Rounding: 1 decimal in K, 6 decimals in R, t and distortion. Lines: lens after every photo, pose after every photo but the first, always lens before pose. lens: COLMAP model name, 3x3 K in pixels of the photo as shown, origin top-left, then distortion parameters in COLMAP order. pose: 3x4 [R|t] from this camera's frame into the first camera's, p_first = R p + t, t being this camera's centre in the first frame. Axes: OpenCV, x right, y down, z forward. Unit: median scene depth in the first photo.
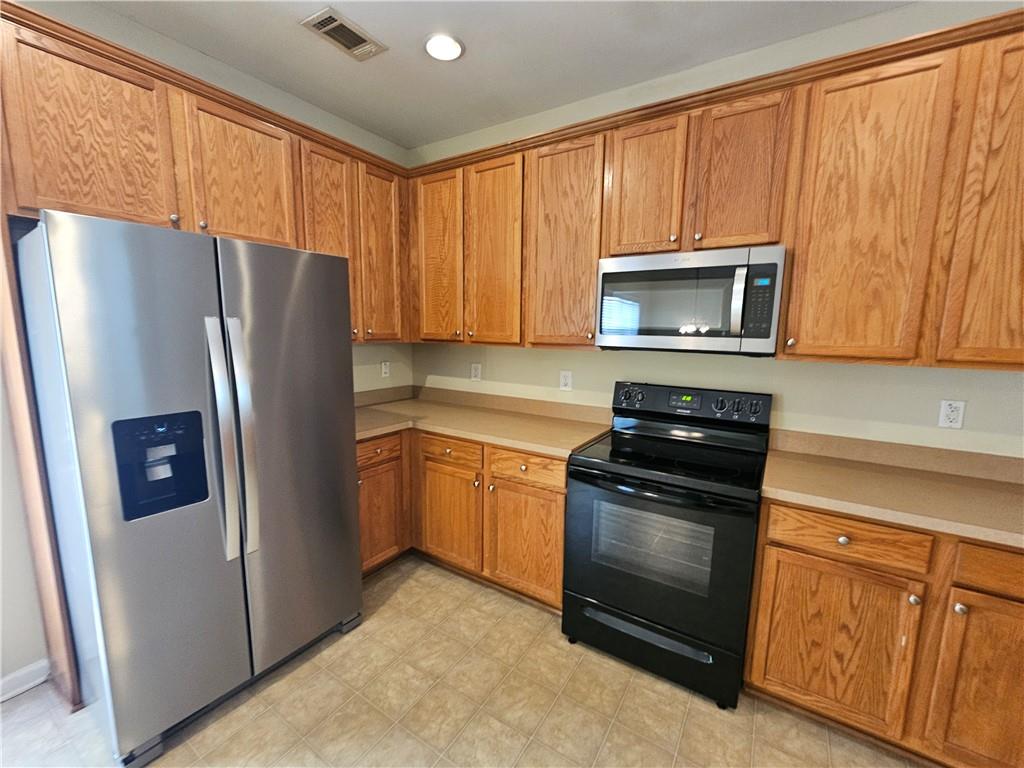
lens RADIAL K [[421.4, 0, 510.4], [0, 421.4, 388.2], [0, 0, 1]] dist [0.001052, 0.000678]
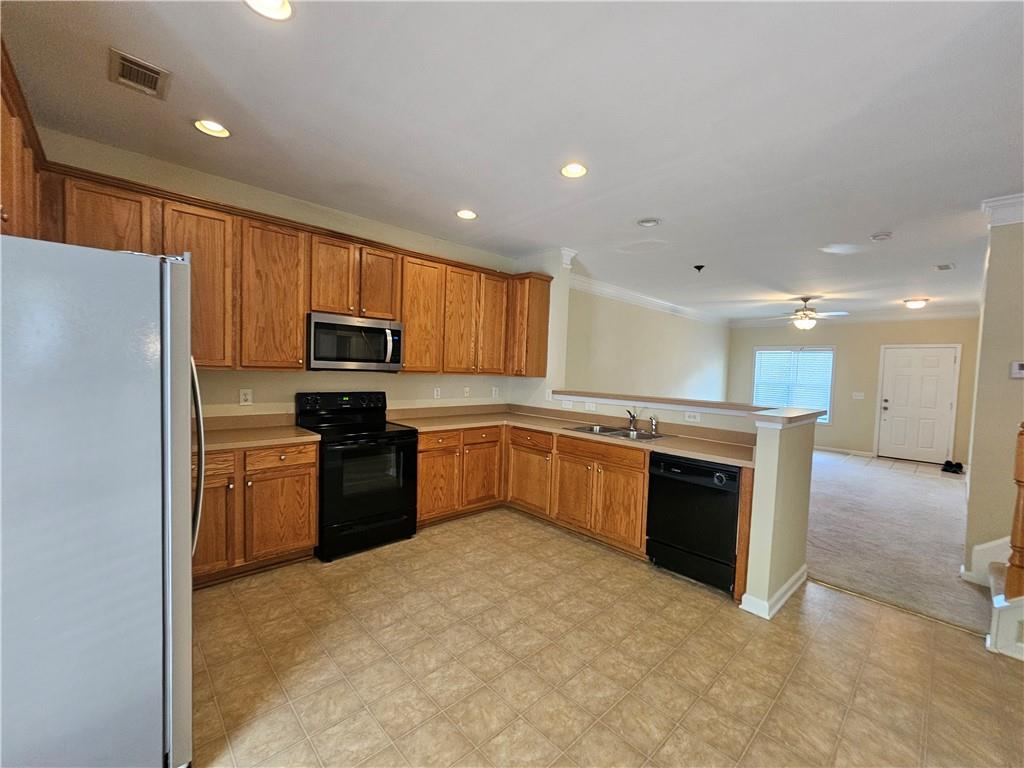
lens RADIAL K [[421.4, 0, 510.4], [0, 421.4, 388.2], [0, 0, 1]] dist [0.001052, 0.000678]
pose [[0.249274, -0.050067, 0.967138, -1.193713], [0.111771, 0.993476, 0.022623, 0.020235], [-0.961961, 0.102458, 0.253244, -0.077987]]
